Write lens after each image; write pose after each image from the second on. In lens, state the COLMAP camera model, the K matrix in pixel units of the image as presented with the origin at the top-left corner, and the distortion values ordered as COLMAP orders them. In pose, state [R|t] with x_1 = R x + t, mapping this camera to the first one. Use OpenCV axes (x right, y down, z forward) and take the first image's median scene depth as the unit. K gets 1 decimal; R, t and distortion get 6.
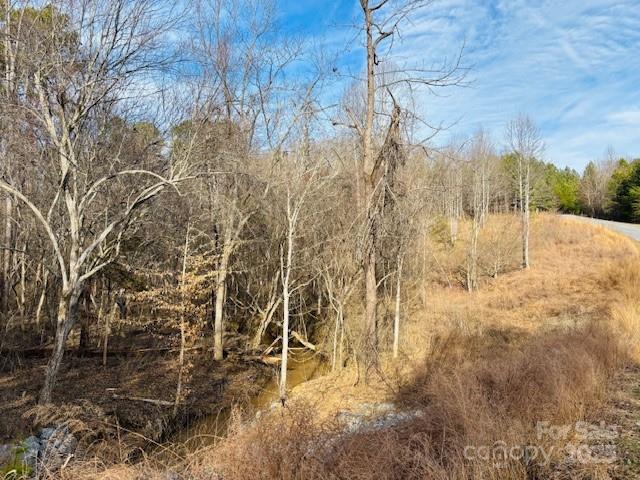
lens RADIAL K [[479.5, 0, 328.4], [0, 479.5, 247.2], [0, 0, 1]] dist [0.071512, -0.074497]
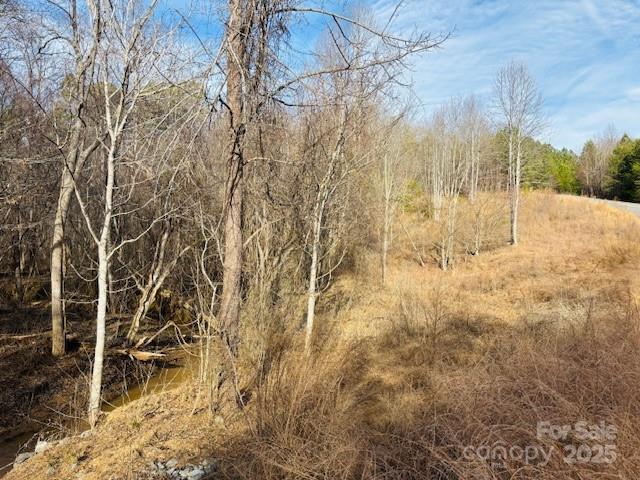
lens RADIAL K [[483.3, 0, 316.1], [0, 483.3, 250.5], [0, 0, 1]] dist [0.003721, 0.000377]
pose [[0.999724, 0.021089, -0.010326, 0.077941], [-0.020622, 0.998843, 0.043441, 0.024415], [0.011231, -0.043217, 0.999003, 0.165656]]
